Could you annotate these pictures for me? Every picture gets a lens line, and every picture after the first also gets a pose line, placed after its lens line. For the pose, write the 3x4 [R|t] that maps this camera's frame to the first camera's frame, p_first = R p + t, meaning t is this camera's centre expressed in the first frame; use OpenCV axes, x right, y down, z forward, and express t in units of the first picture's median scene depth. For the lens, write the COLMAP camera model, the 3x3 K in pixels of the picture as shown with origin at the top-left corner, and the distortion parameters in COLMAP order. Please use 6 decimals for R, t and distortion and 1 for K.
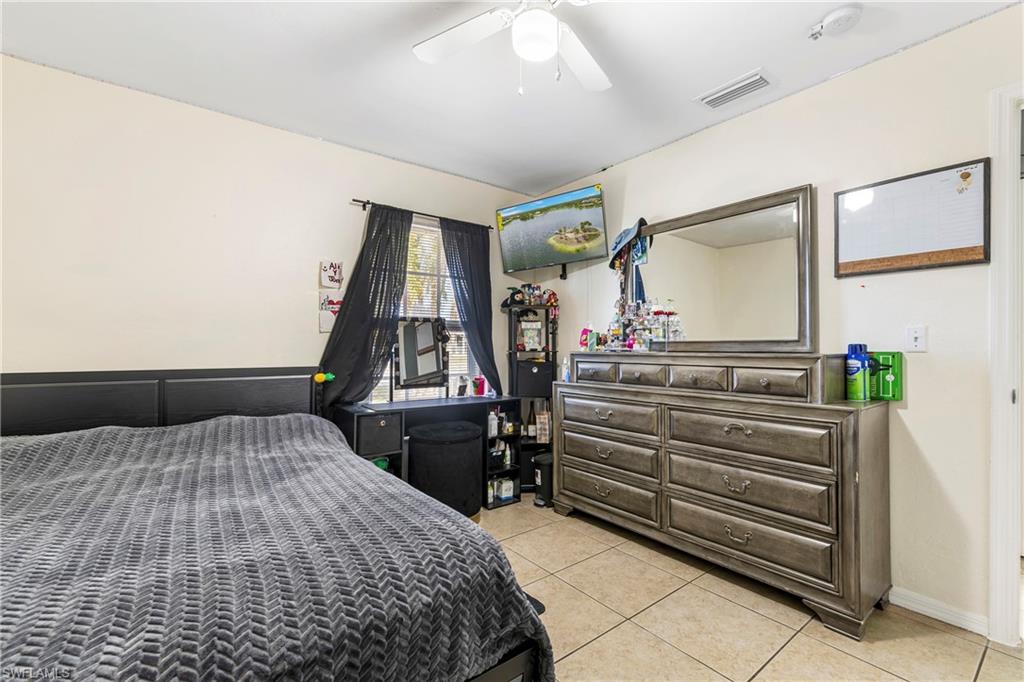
lens RADIAL K [[438.9, 0, 512.0], [0, 438.9, 341.0], [0, 0, 1]] dist [-0.000152, -0.000002]
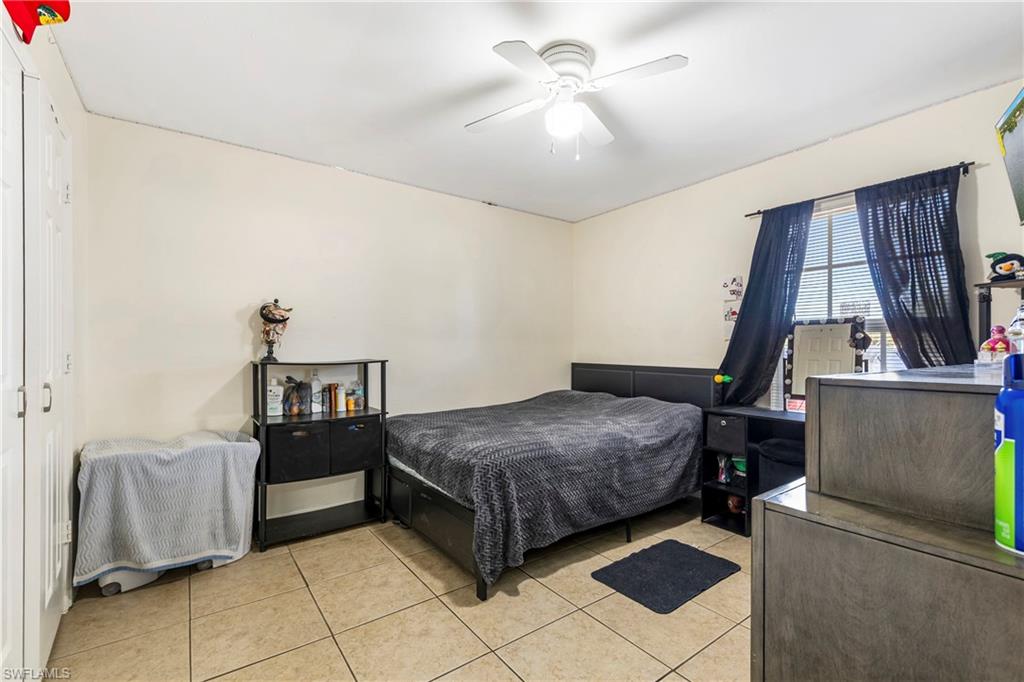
lens RADIAL K [[451.2, 0, 512.0], [0, 451.2, 341.0], [0, 0, 1]] dist [0.000138, -0.000007]
pose [[-0.029031, -0.013009, -0.999494, 0.761333], [0.018026, 0.999746, -0.013536, -0.010995], [0.999416, -0.018410, -0.028789, 0.460665]]
